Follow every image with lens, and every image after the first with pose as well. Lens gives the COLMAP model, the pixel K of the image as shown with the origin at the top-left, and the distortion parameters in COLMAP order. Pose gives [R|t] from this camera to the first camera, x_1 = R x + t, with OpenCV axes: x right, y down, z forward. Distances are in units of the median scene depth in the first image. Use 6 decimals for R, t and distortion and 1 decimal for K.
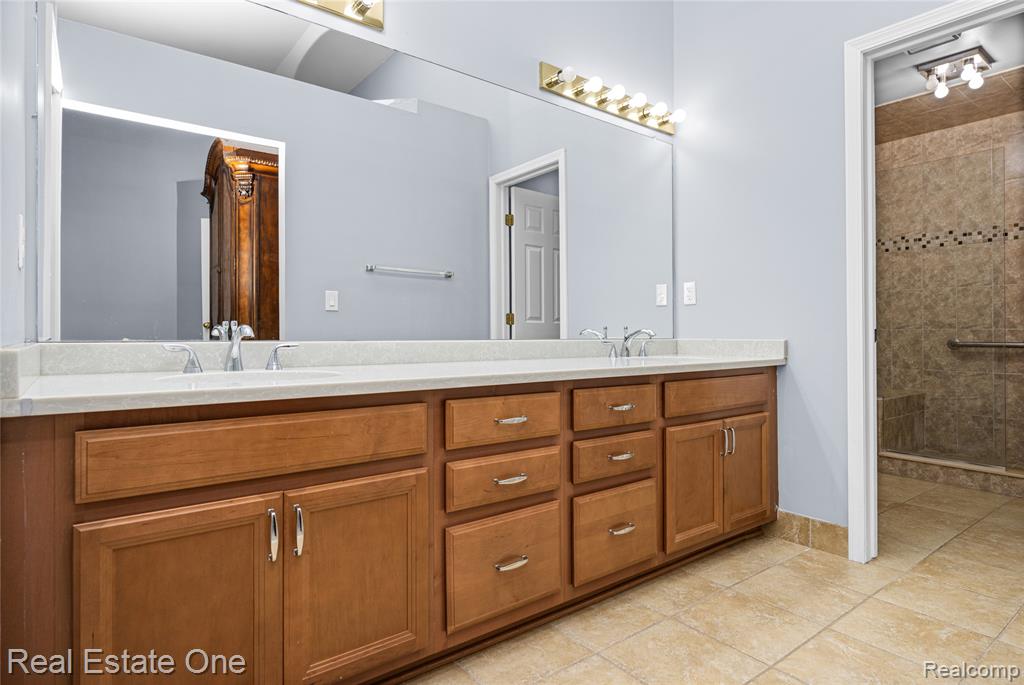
lens RADIAL K [[565.2, 0, 515.0], [0, 565.2, 334.8], [0, 0, 1]] dist [0.002900, 0.001807]
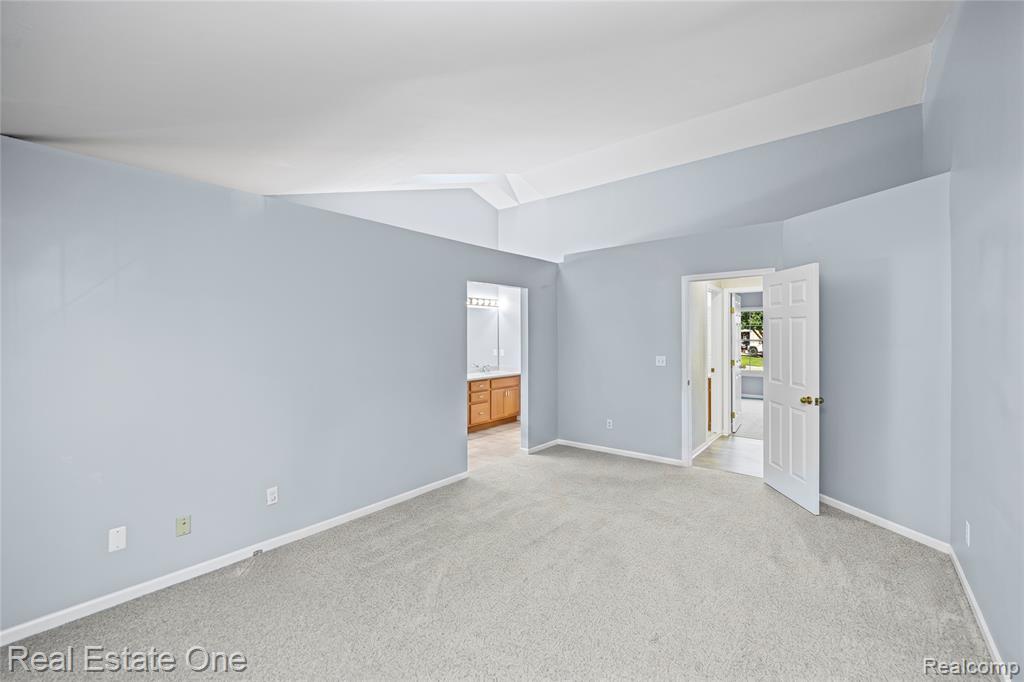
lens RADIAL K [[432.7, 0, 507.5], [0, 432.7, 334.2], [0, 0, 1]] dist [-0.001727, -0.000636]
pose [[0.975221, -0.000674, 0.221232, -0.364337], [0.002015, 0.999981, -0.005836, -0.261441], [-0.221224, 0.006137, 0.975204, -2.380043]]
